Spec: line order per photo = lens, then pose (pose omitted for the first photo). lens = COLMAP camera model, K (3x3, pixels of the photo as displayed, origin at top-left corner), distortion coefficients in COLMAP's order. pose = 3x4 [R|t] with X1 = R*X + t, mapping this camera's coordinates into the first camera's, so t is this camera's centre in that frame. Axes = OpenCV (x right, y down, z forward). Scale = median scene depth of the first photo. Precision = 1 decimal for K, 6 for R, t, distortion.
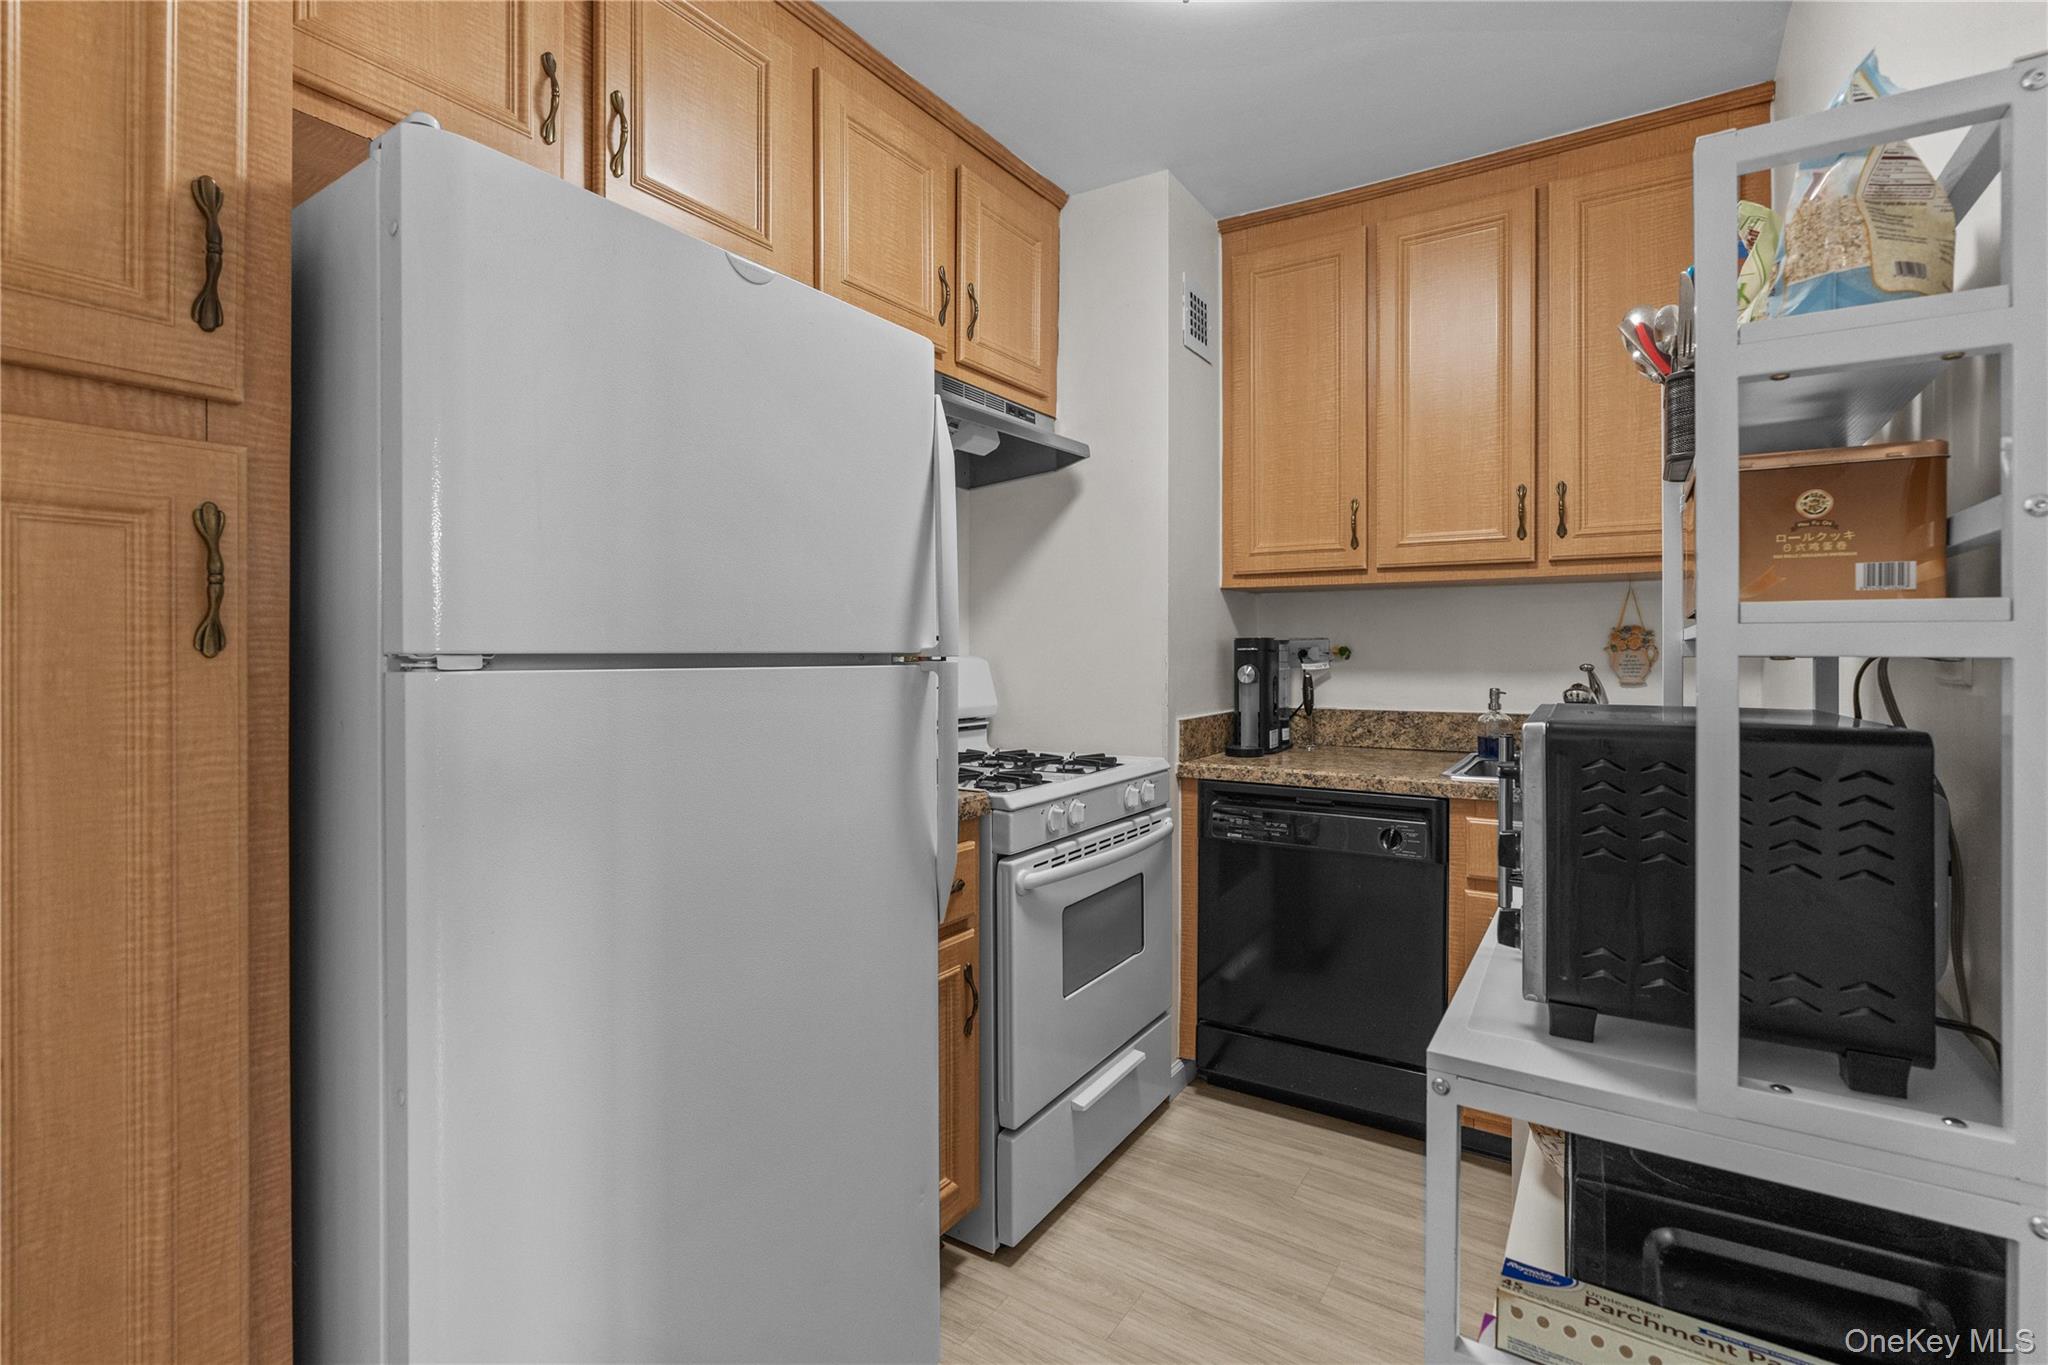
lens RADIAL K [[903.8, 0, 1068.9], [0, 903.8, 664.0], [0, 0, 1]] dist [0.001768, -0.000074]
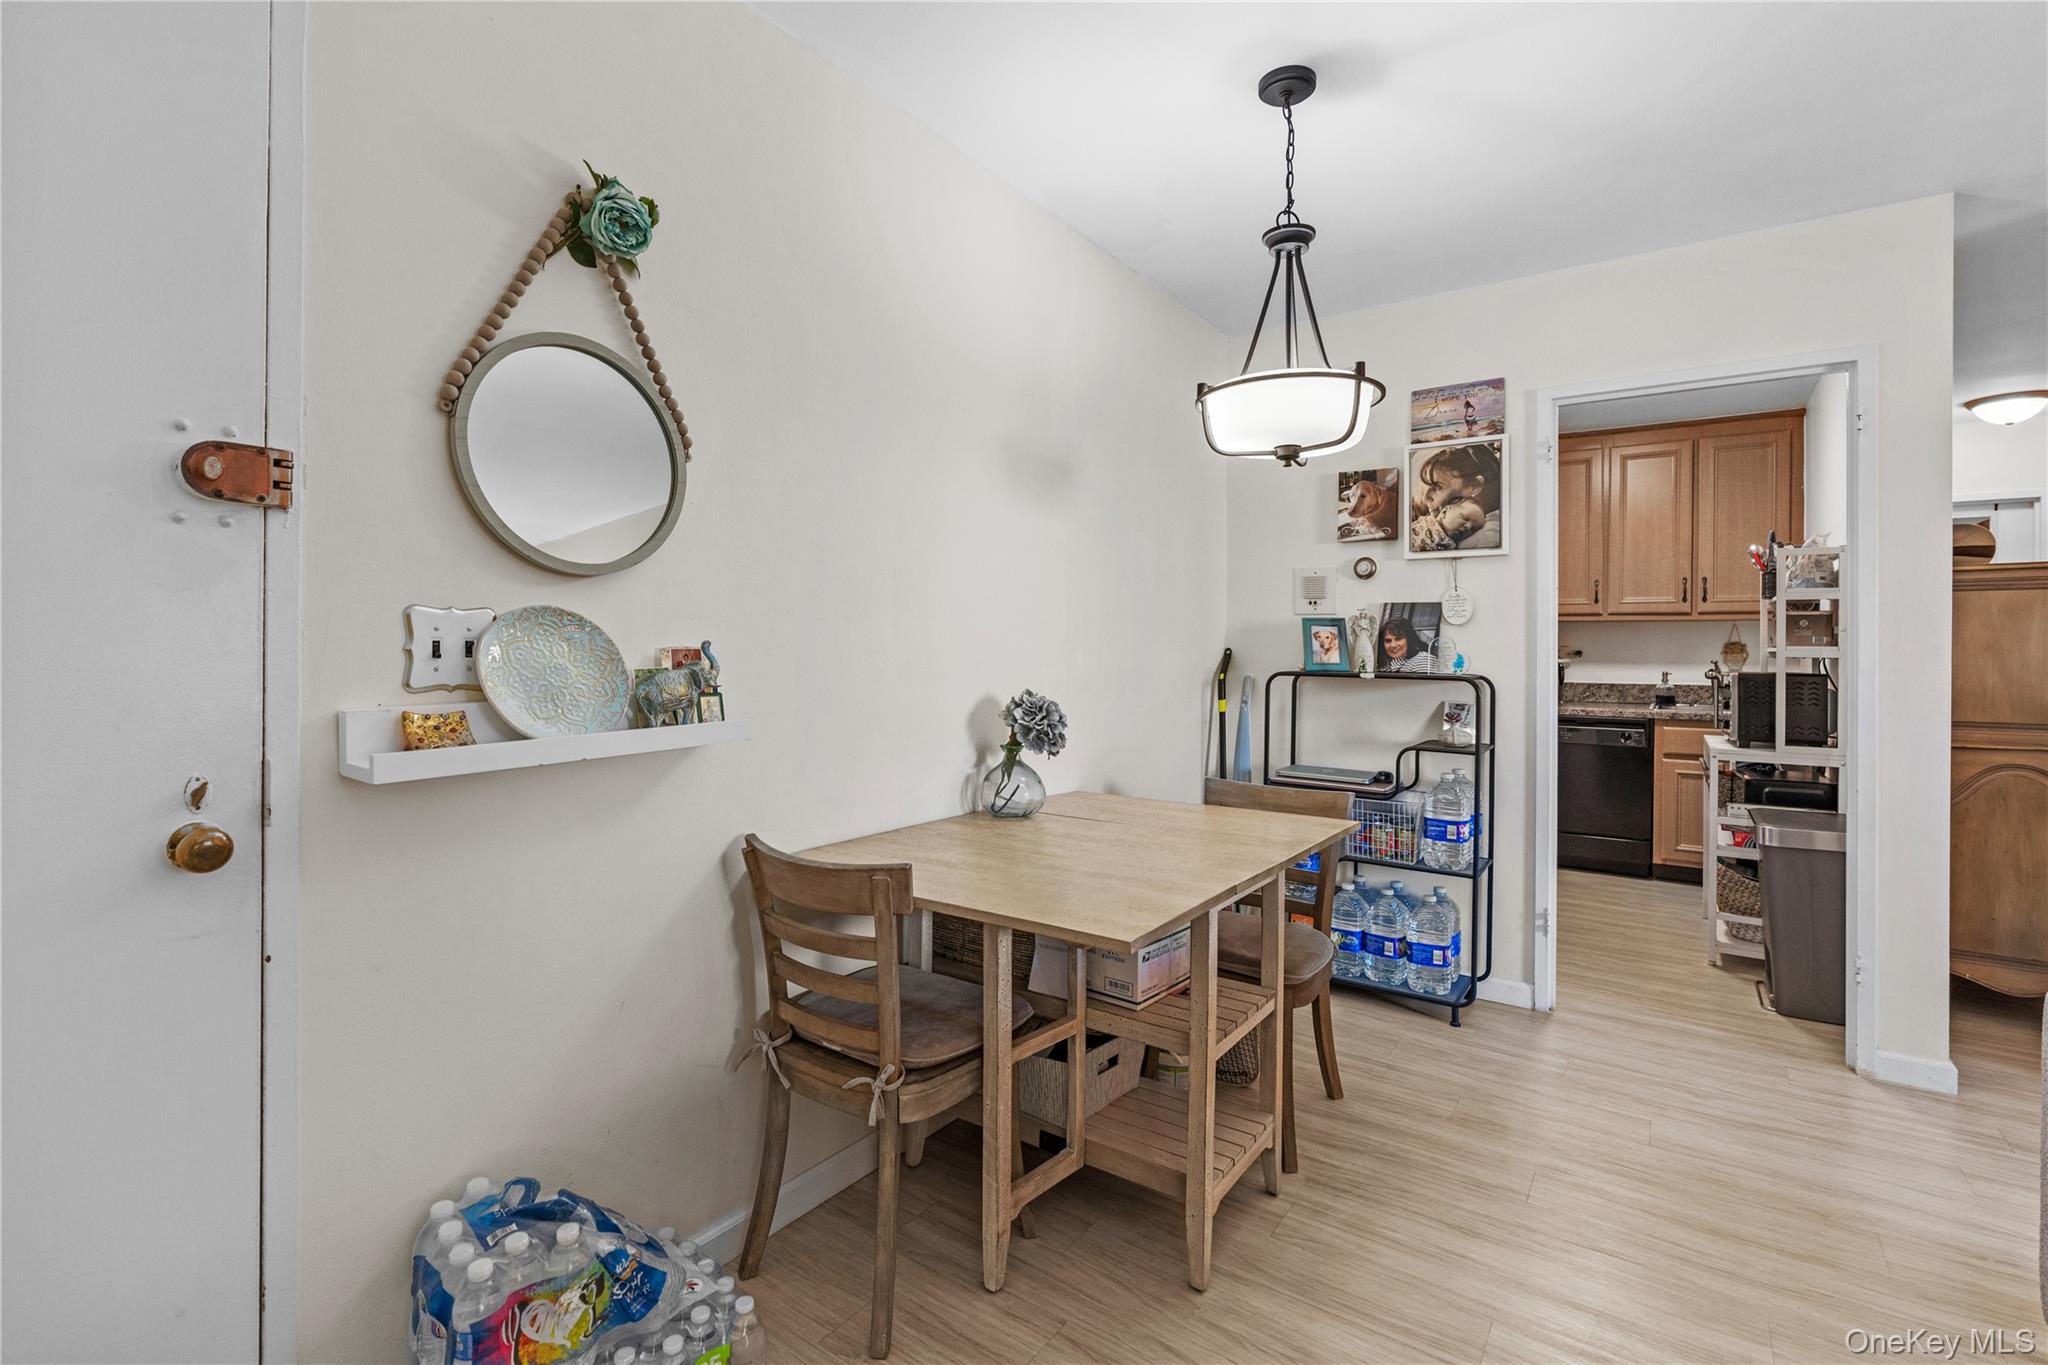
lens RADIAL K [[934.5, 0, 1018.1], [0, 934.5, 660.4], [0, 0, 1]] dist [-0.001722, 0.000640]
pose [[0.998421, 0.006770, -0.055762, -0.919637], [-0.006671, 0.999976, 0.001964, 0.006924], [0.055774, -0.001589, 0.998442, -1.258060]]
